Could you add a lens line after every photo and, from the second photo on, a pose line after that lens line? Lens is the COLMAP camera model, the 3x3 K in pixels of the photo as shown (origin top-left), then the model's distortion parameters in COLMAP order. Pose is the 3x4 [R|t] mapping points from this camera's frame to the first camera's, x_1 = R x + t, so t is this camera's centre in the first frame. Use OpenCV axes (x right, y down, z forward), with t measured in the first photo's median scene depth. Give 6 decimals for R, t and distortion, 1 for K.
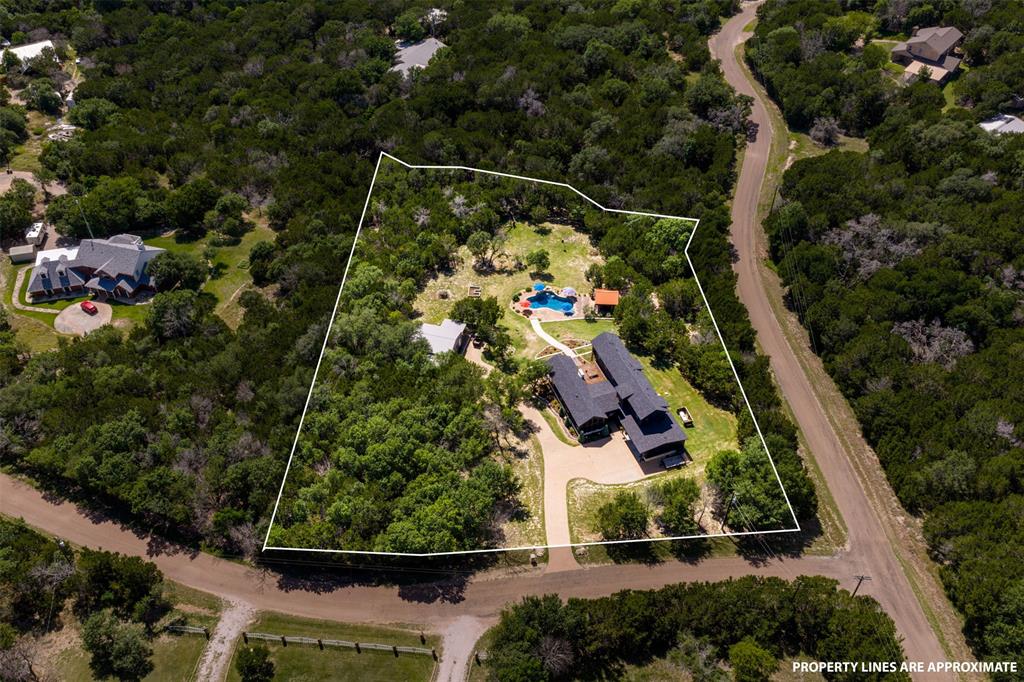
lens RADIAL K [[835.8, 0, 512.0], [0, 835.8, 341.0], [0, 0, 1]] dist [0.013055, -0.029192]
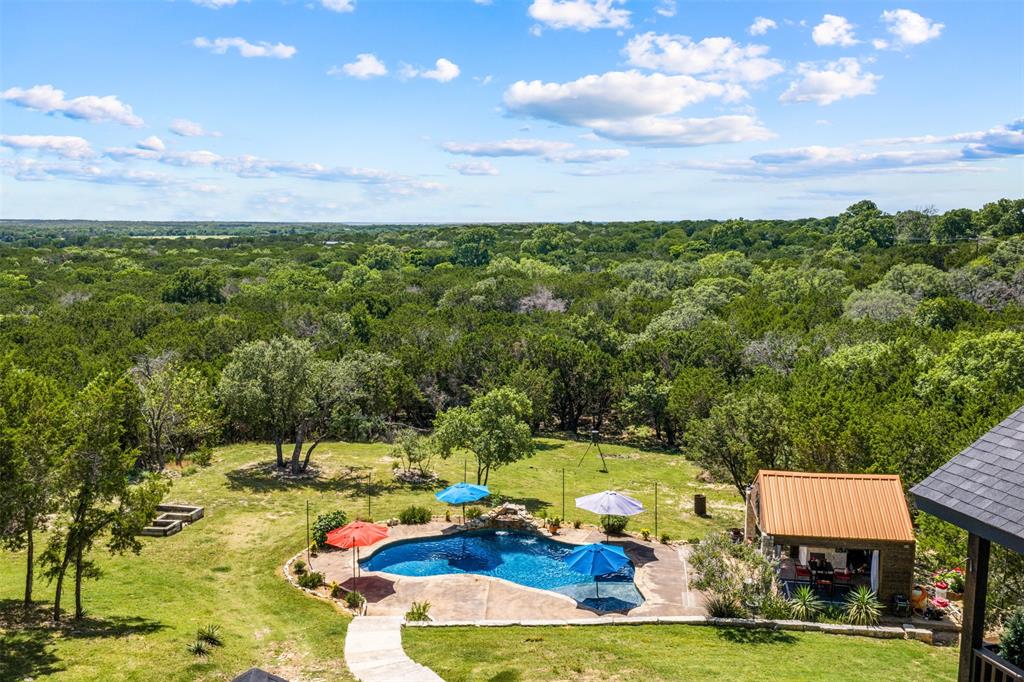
lens RADIAL K [[835.8, 0, 512.0], [0, 835.8, 341.0], [0, 0, 1]] dist [0.013055, -0.029192]
pose [[0.996102, 0.013762, -0.087125, 0.067231], [-0.061762, 0.814016, -0.577549, 0.023298], [0.062973, 0.580679, 0.811694, 0.889693]]
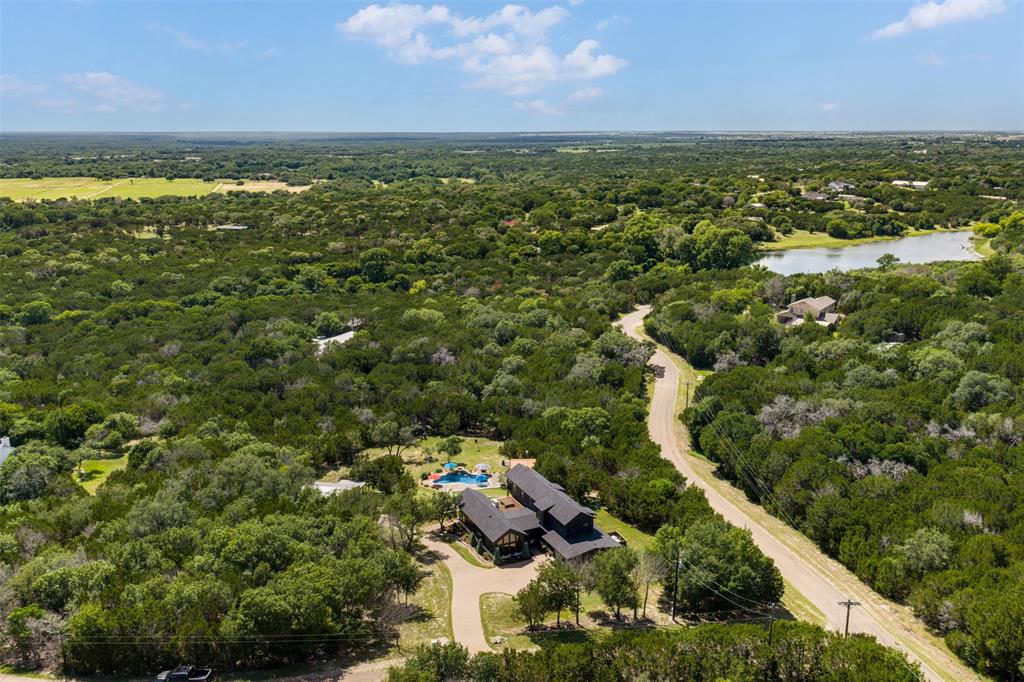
lens RADIAL K [[835.8, 0, 512.0], [0, 835.8, 341.0], [0, 0, 1]] dist [0.013055, -0.029192]
pose [[0.996056, -0.019441, 0.086568, 0.025662], [0.059418, 0.870752, -0.488119, 0.292619], [-0.065890, 0.491338, 0.868473, 0.144023]]
